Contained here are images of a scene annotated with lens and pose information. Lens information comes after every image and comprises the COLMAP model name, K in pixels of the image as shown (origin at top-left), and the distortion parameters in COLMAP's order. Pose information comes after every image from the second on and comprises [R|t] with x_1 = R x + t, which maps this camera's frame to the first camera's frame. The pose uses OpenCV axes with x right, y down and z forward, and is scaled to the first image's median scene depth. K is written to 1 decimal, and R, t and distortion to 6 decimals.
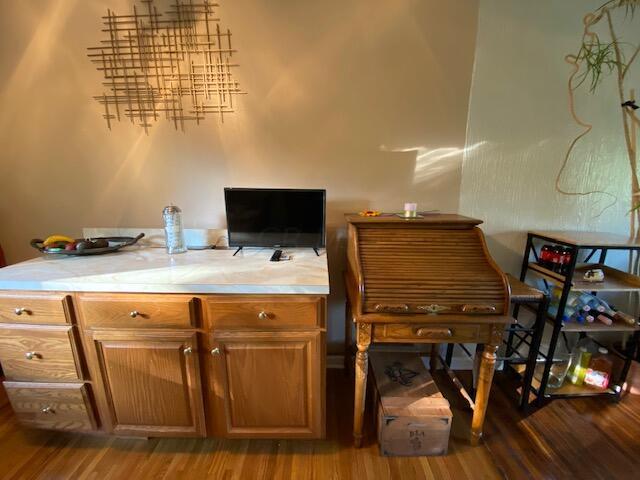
lens RADIAL K [[259.6, 0, 323.6], [0, 259.6, 236.3], [0, 0, 1]] dist [-0.012061, -0.002741]
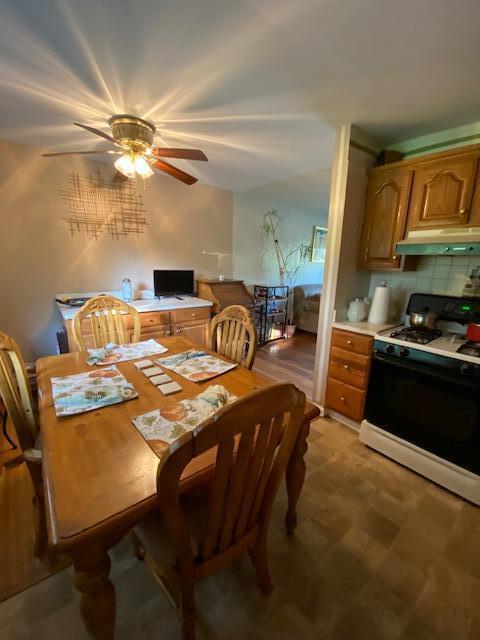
lens RADIAL K [[259.6, 0, 238.7], [0, 259.6, 316.0], [0, 0, 1]] dist [-0.012061, -0.002741]
pose [[0.775129, -0.115210, 0.621210, -1.161947], [0.105964, 0.993012, 0.051946, 0.157464], [-0.622854, 0.025561, 0.781921, -1.119015]]
